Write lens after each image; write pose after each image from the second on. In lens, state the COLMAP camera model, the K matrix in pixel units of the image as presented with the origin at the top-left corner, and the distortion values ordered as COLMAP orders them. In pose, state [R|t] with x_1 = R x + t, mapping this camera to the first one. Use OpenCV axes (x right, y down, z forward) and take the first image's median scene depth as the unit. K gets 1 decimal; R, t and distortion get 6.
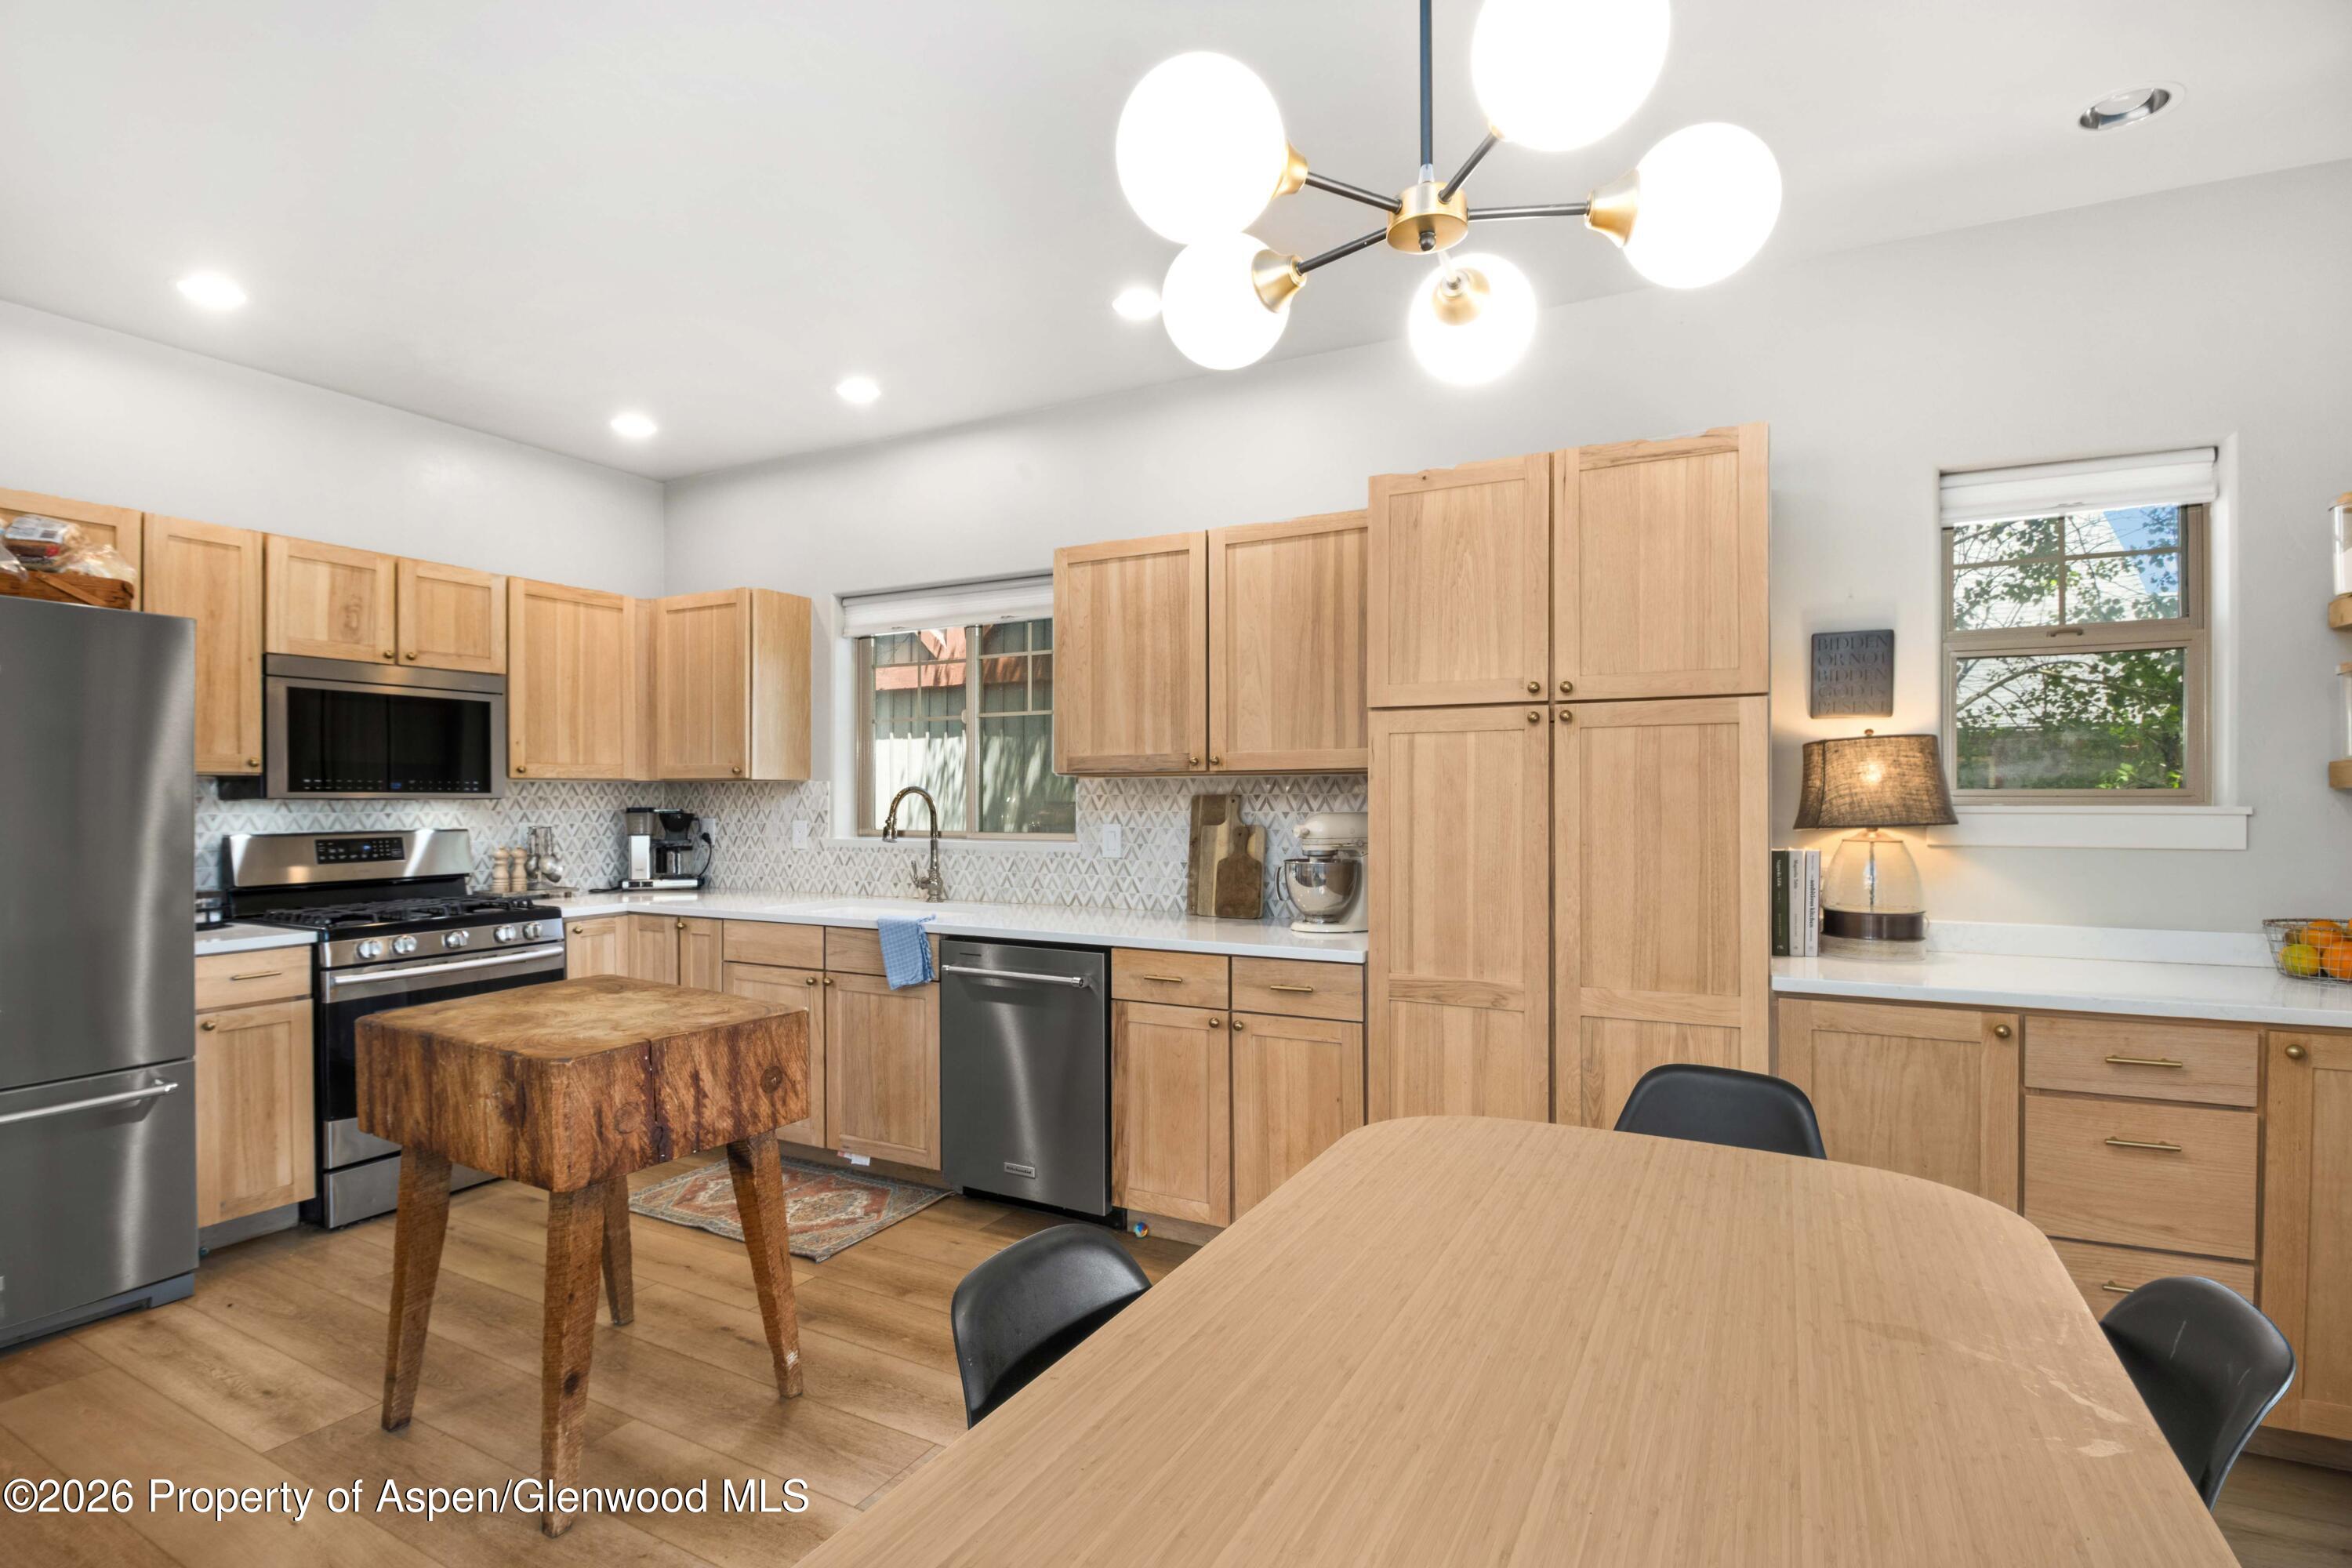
lens RADIAL K [[1108.8, 0, 1166.2], [0, 1108.8, 796.7], [0, 0, 1]] dist [-0.013414, -0.001412]
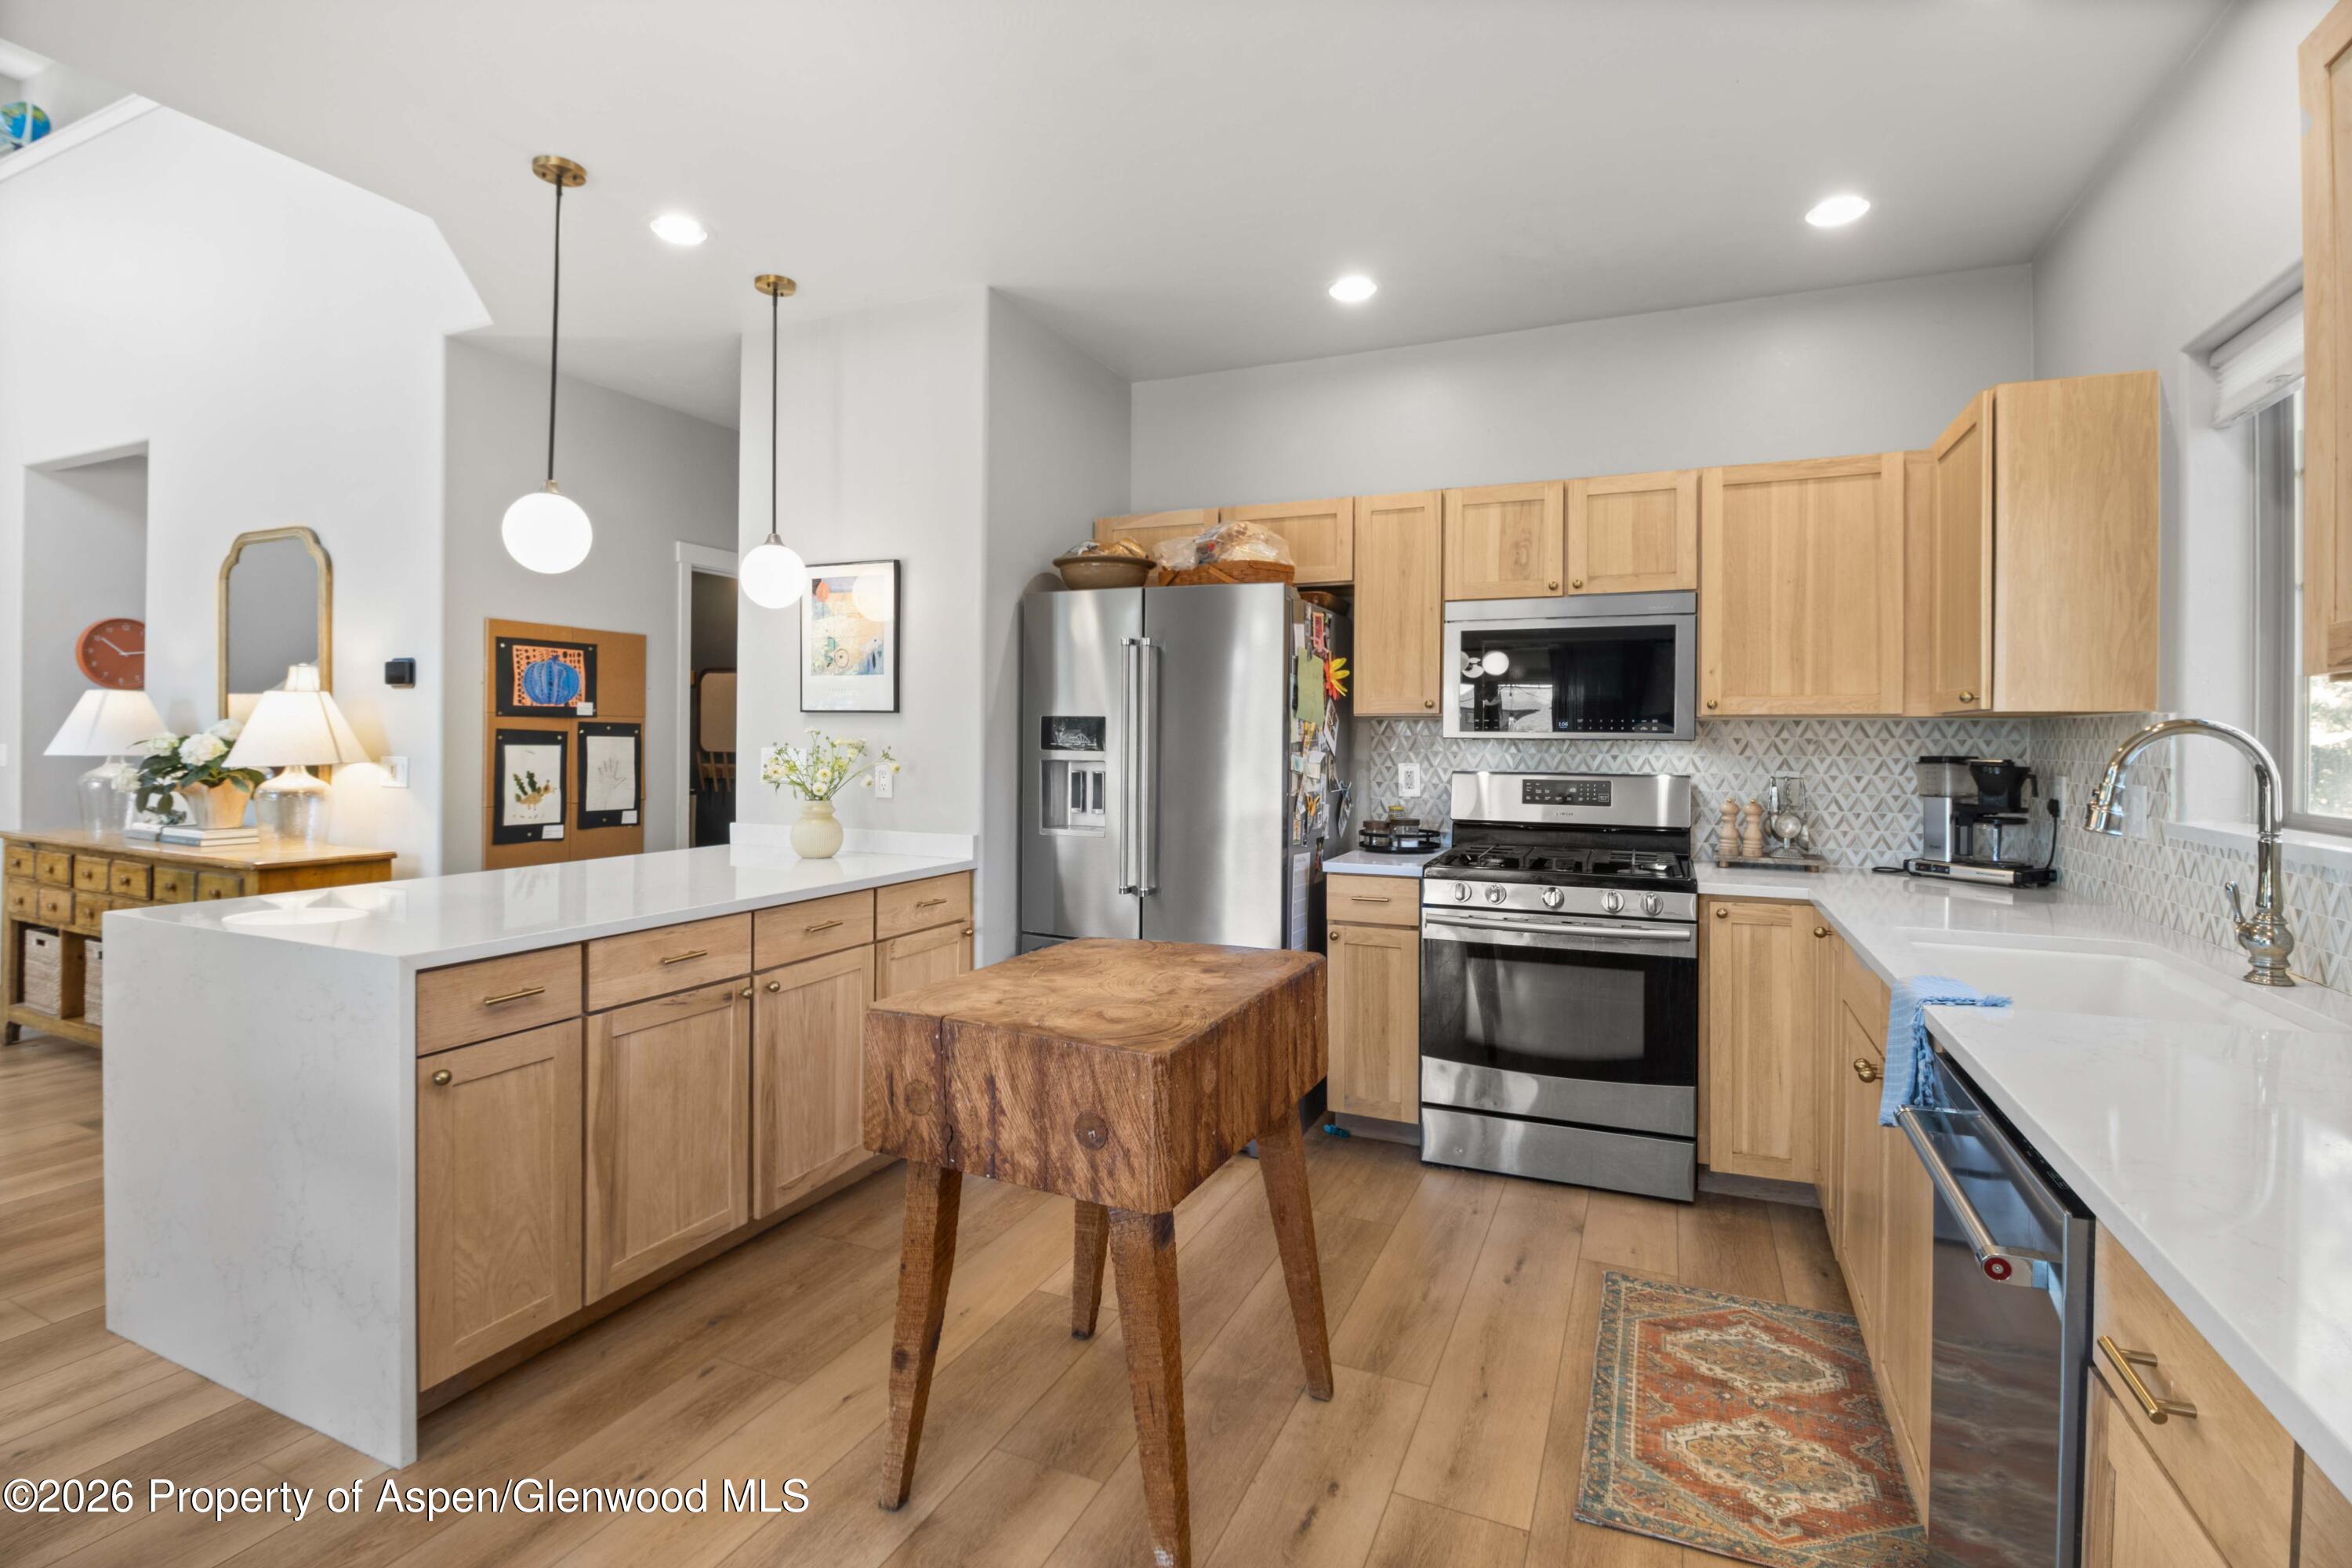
lens RADIAL K [[1108.8, 0, 1155.3], [0, 1108.8, 728.8], [0, 0, 1]] dist [-0.013414, -0.001412]
pose [[0.070115, -0.003770, -0.997532, 0.212831], [-0.008452, 0.999955, -0.004374, 0.000160], [0.997503, 0.008738, 0.070080, 0.592666]]
